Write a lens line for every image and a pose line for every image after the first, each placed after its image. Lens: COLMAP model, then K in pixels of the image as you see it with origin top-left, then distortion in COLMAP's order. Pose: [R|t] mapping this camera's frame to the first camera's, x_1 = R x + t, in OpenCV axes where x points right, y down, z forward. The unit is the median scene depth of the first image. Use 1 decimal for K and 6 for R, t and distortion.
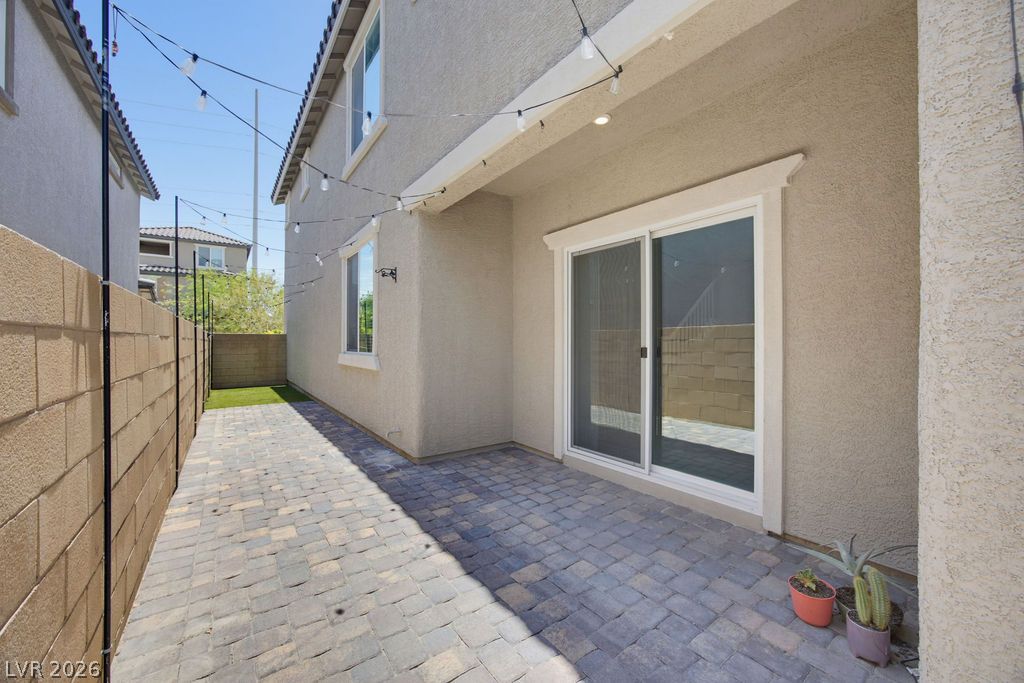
lens RADIAL K [[399.7, 0, 533.1], [0, 399.7, 337.2], [0, 0, 1]] dist [-0.028378, 0.008400]
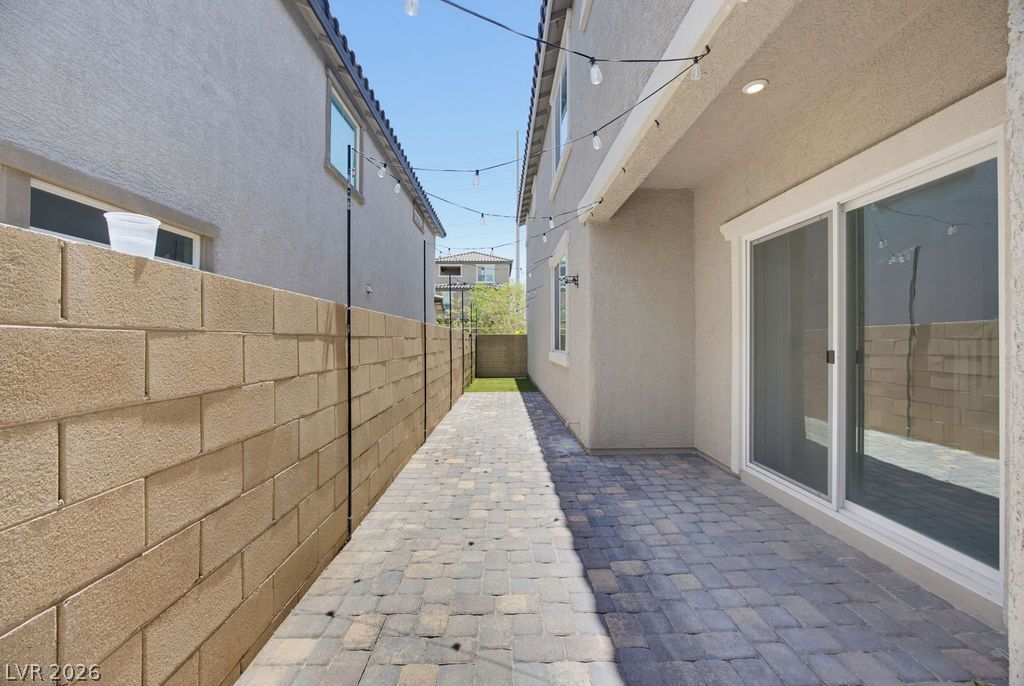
lens RADIAL K [[399.7, 0, 514.0], [0, 399.7, 337.6], [0, 0, 1]] dist [-0.028378, 0.008400]
pose [[0.815346, -0.001405, -0.578972, 0.217099], [0.003095, 0.999993, 0.001931, -0.004009], [0.578966, -0.003366, 0.815345, -0.009178]]
